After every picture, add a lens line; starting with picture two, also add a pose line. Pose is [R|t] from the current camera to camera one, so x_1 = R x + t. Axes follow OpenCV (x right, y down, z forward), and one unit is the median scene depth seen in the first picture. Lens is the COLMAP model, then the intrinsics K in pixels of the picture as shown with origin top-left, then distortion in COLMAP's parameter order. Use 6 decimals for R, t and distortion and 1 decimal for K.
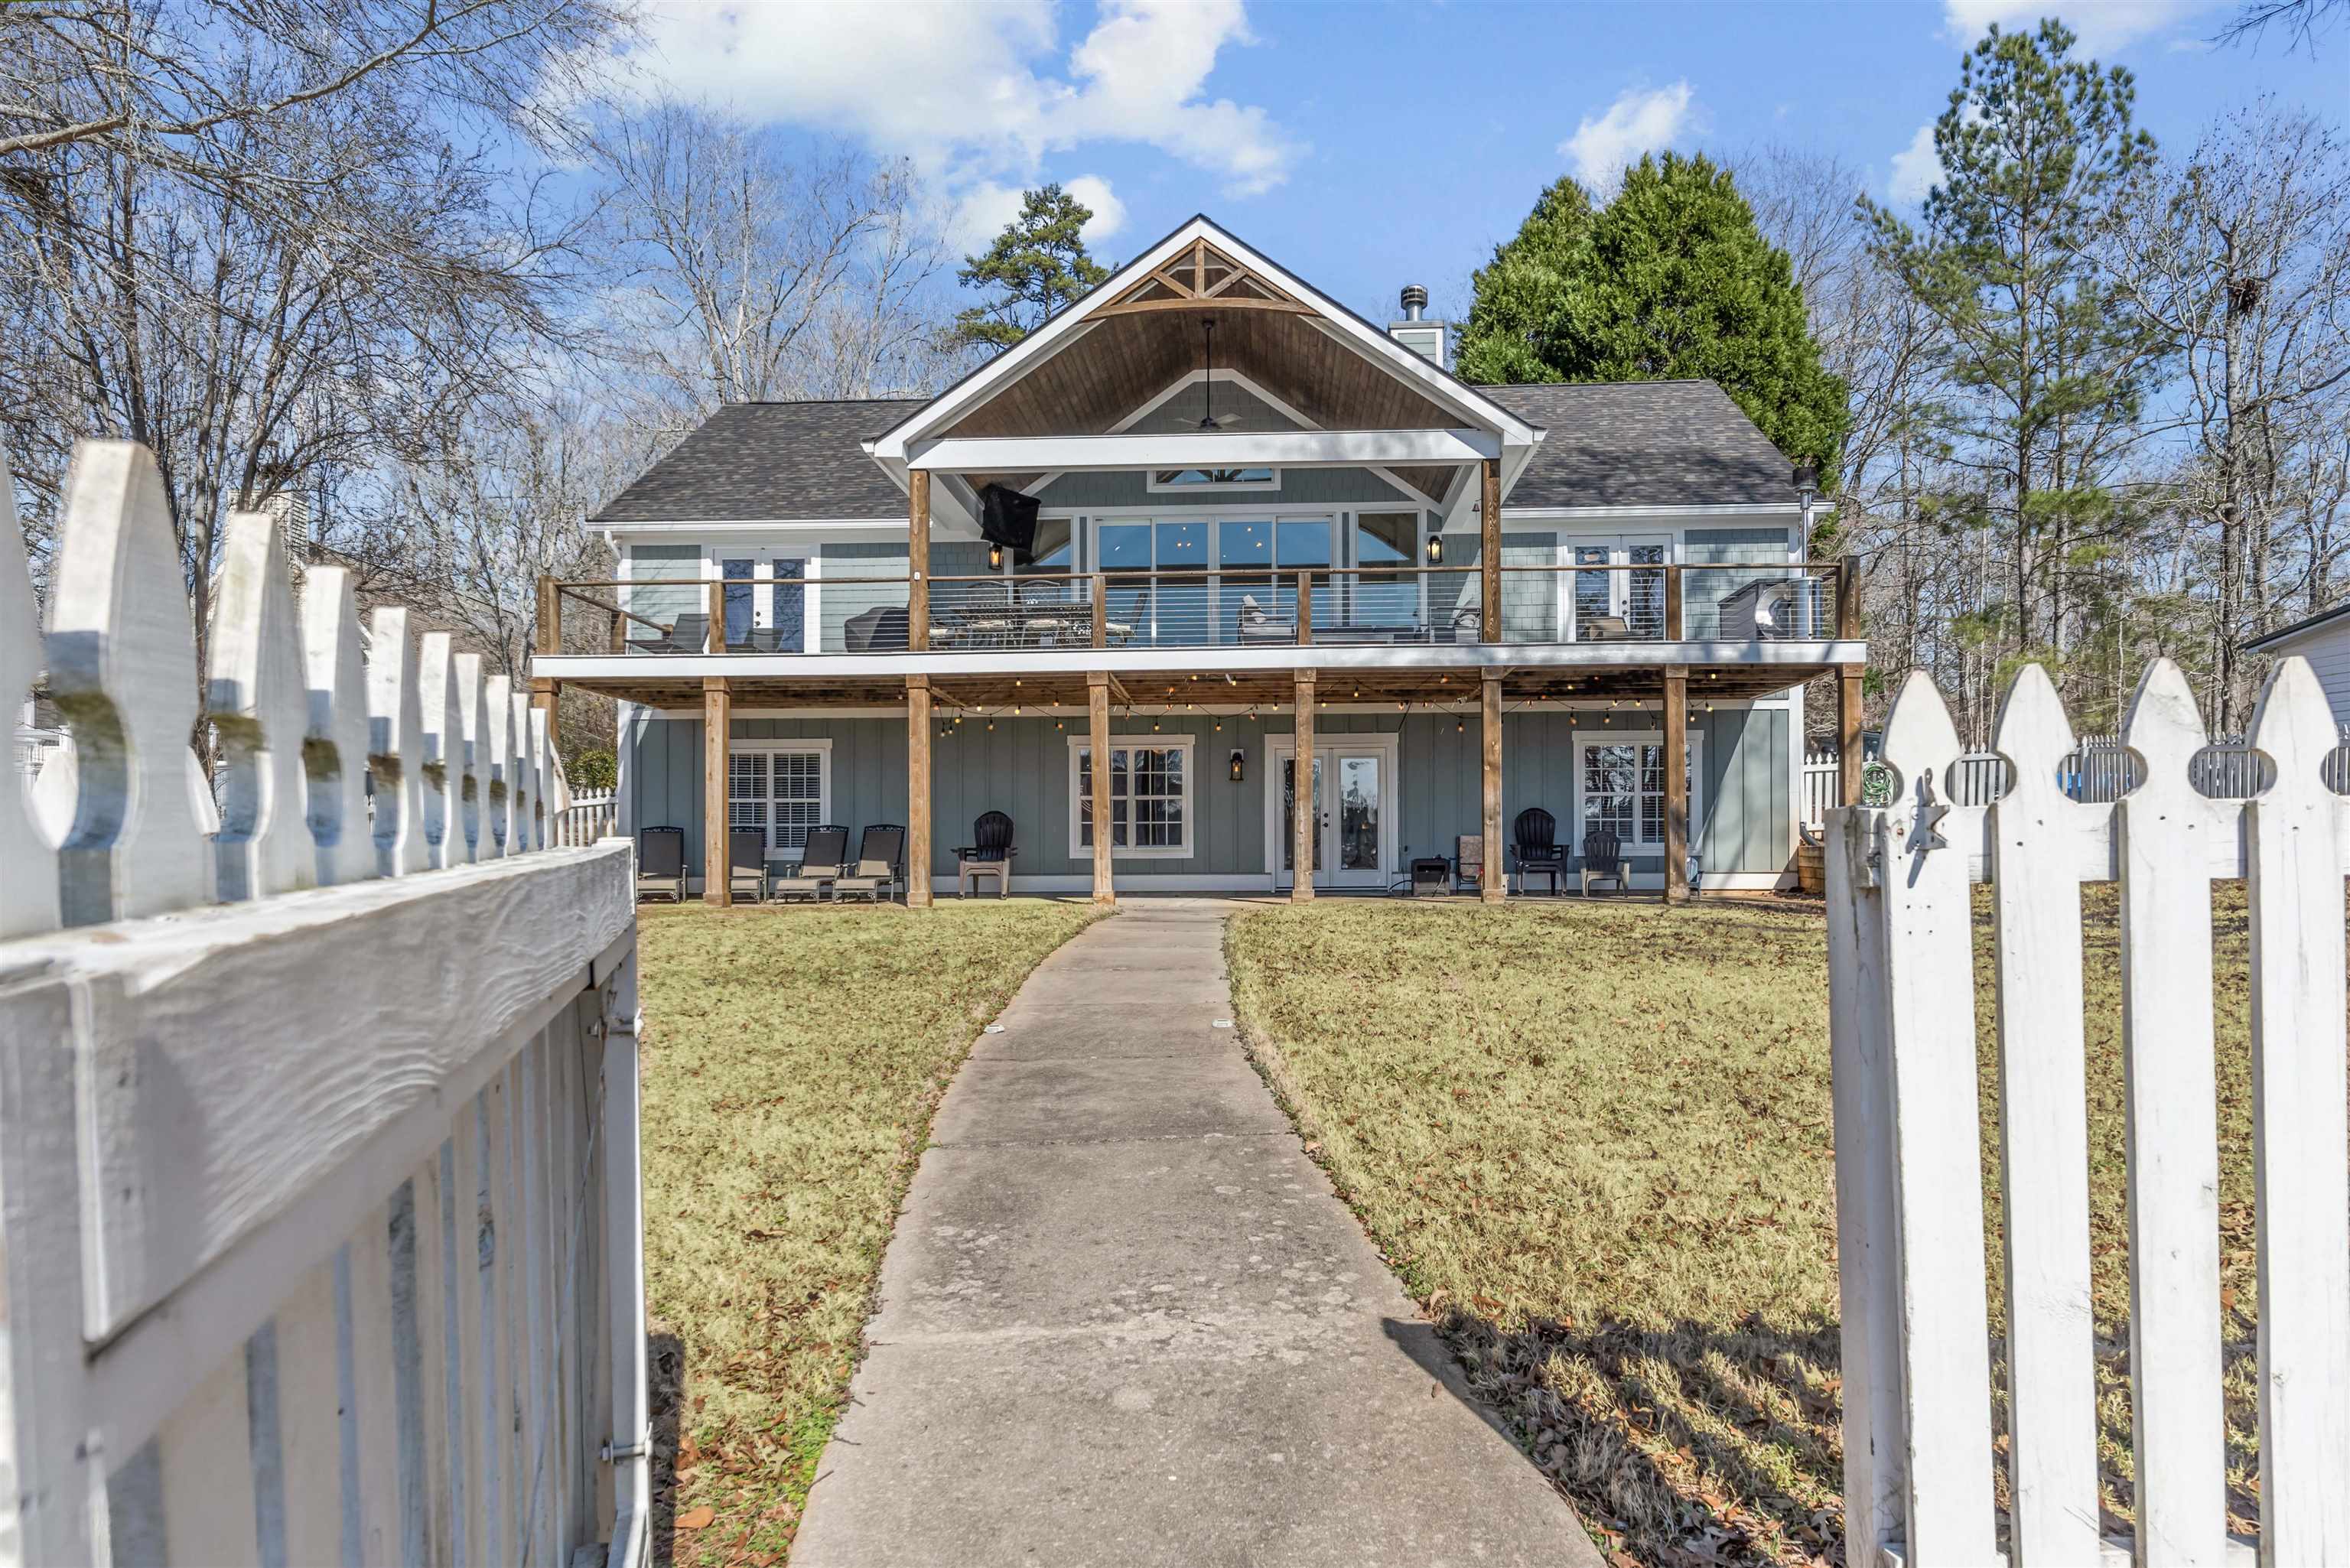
lens RADIAL K [[1339.7, 0, 1175.1], [0, 1339.7, 828.9], [0, 0, 1]] dist [0.001358, -0.000590]
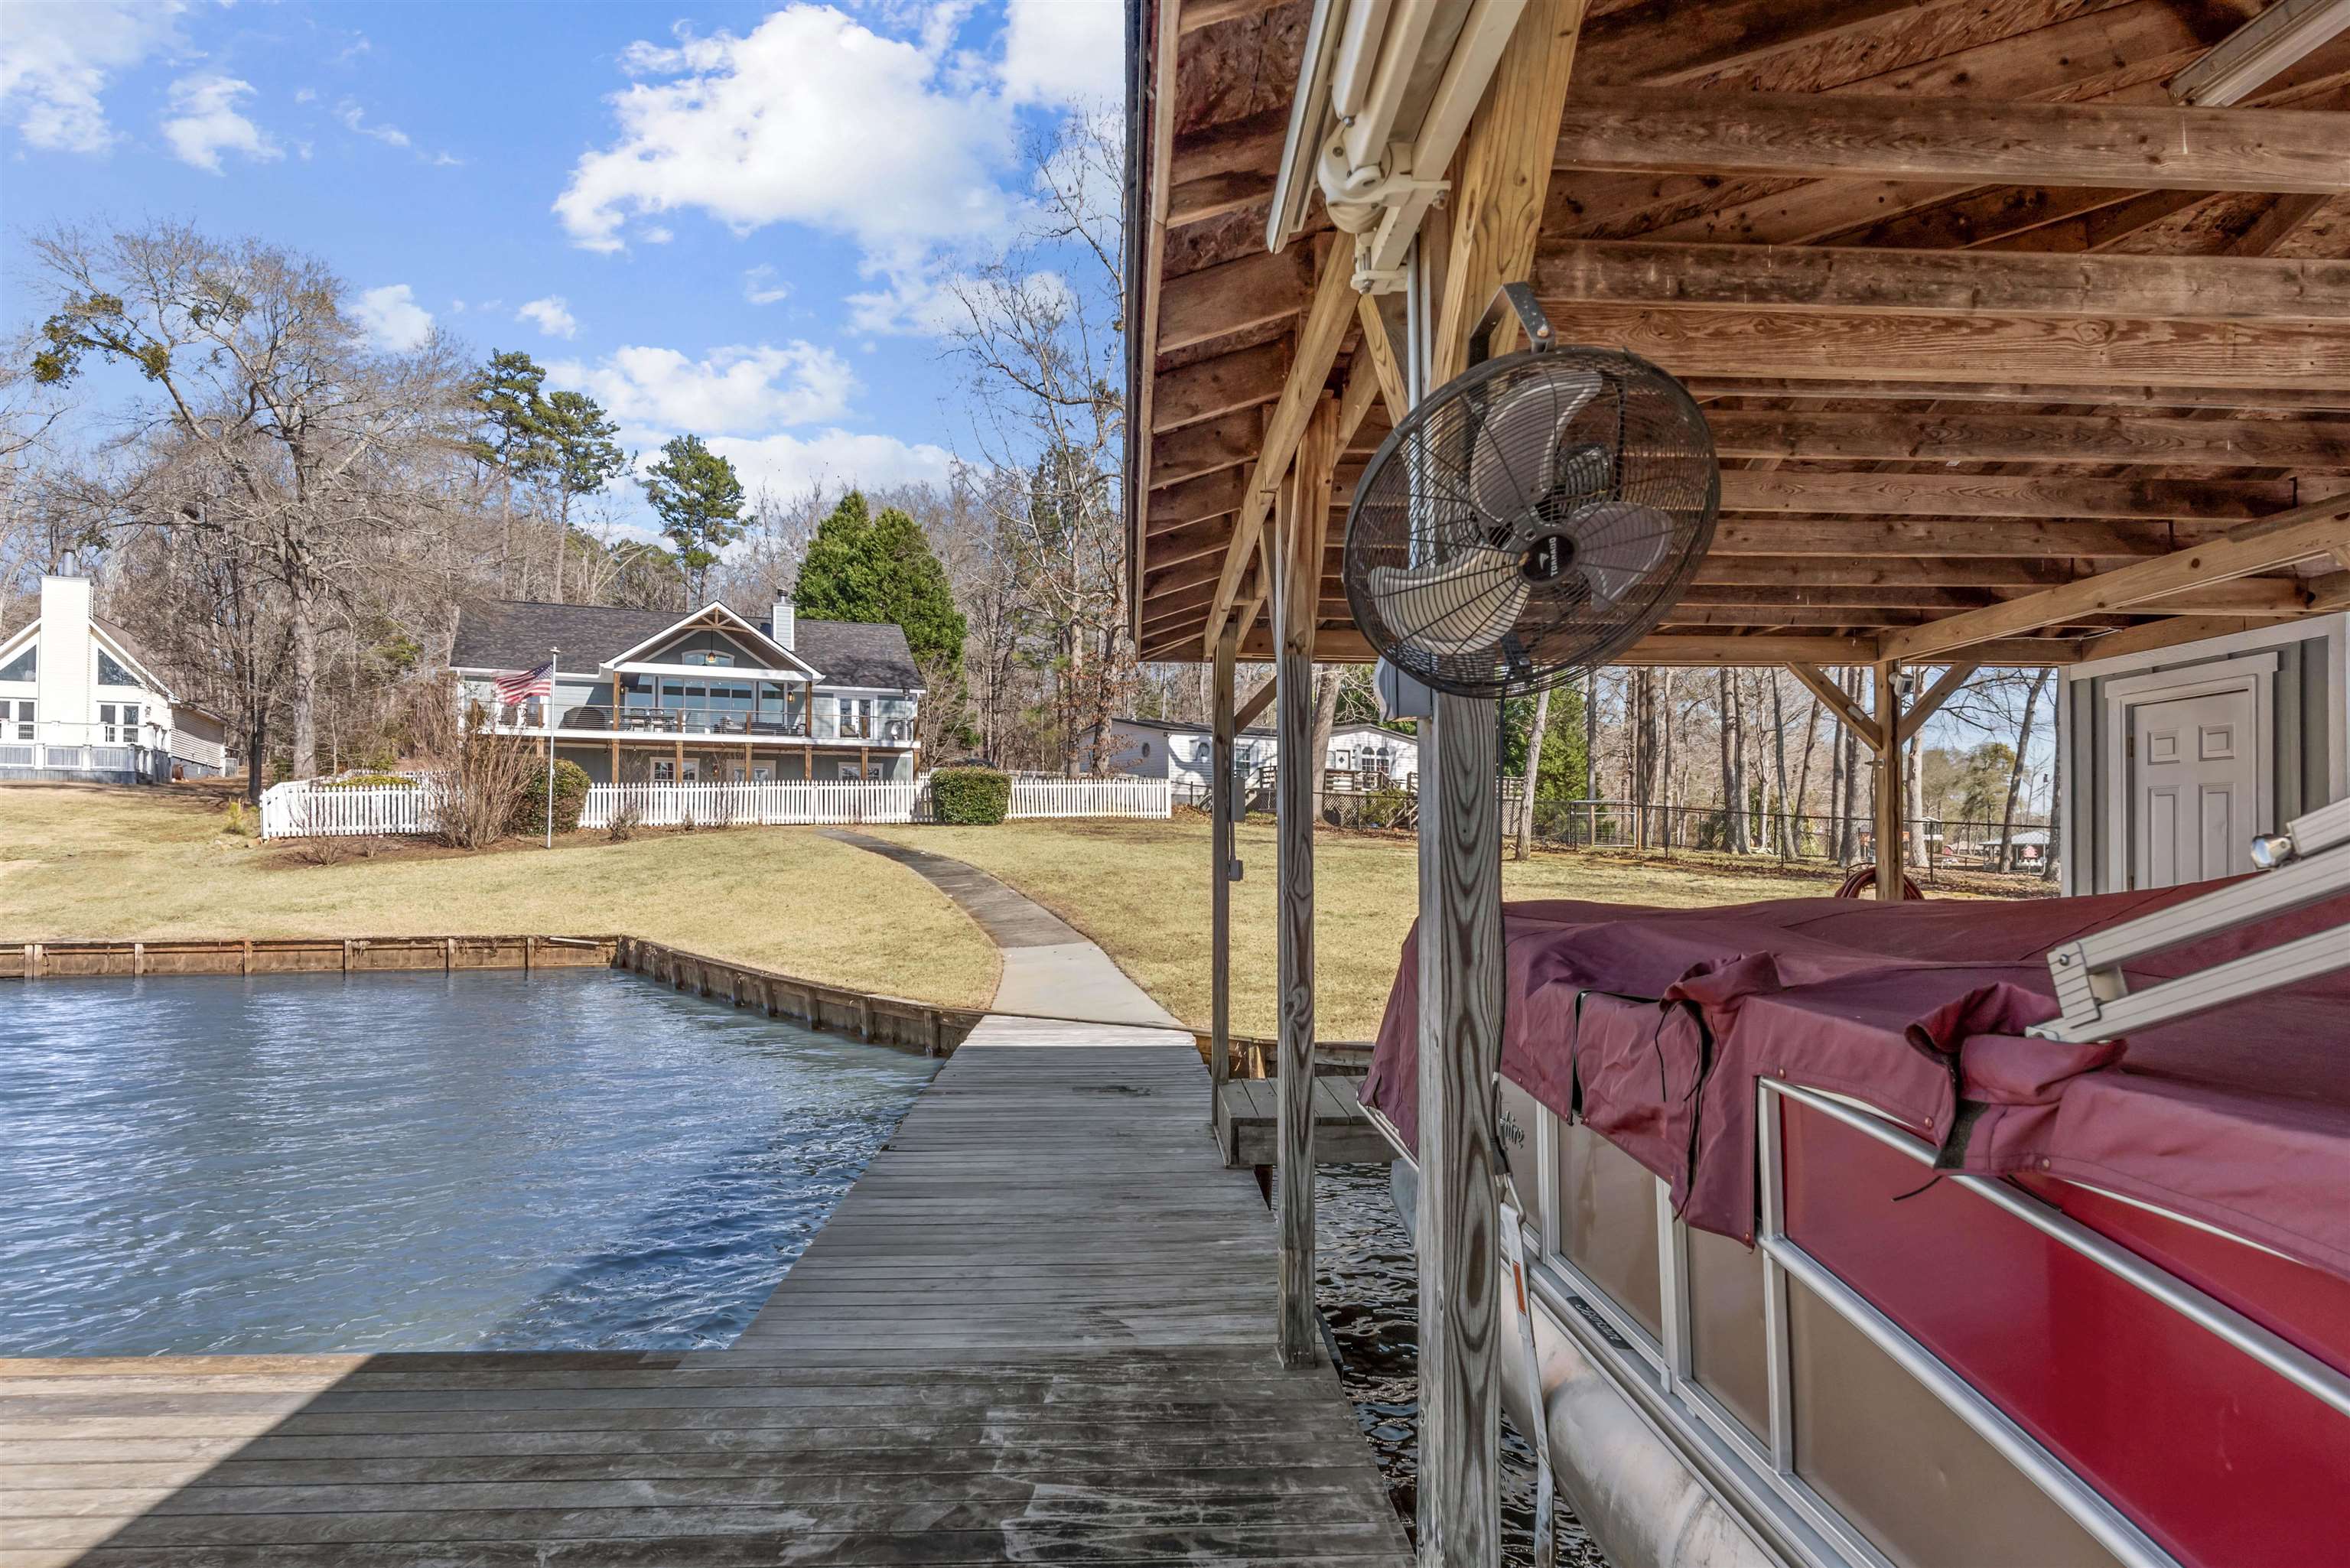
lens RADIAL K [[1339.7, 0, 1175.1], [0, 1339.7, 828.9], [0, 0, 1]] dist [0.001358, -0.000590]
pose [[0.887453, 0.016175, 0.460615, -0.374336], [-0.017216, 0.999850, -0.001943, 0.057903], [-0.460577, -0.006206, 0.887598, -1.840339]]
